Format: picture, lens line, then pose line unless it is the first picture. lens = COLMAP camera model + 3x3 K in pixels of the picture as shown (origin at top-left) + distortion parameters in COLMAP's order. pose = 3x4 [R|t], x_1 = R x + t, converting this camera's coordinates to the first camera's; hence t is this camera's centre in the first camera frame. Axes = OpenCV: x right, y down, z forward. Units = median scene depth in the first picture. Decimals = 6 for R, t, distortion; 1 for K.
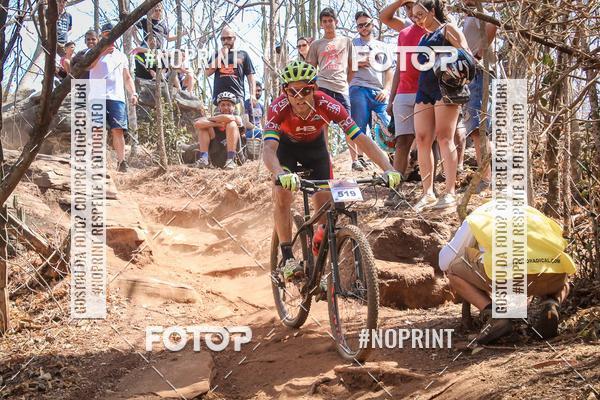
lens RADIAL K [[1237.7, 0, 300.0], [0, 1237.7, 200.0], [0, 0, 1]] dist [0.040797, 0.081745]
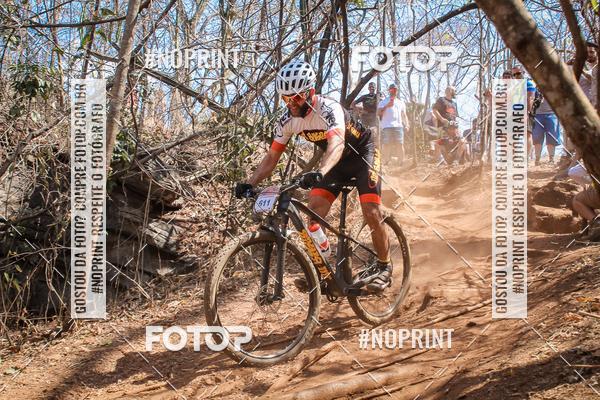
lens RADIAL K [[788.2, 0, 300.0], [0, 788.2, 200.0], [0, 0, 1]] dist [-0.052719, 0.048981]
pose [[0.964327, 0.021277, -0.263856, 0.033915], [-0.025528, 0.999594, -0.012691, 0.062896], [0.263479, 0.018974, 0.964479, -0.102296]]
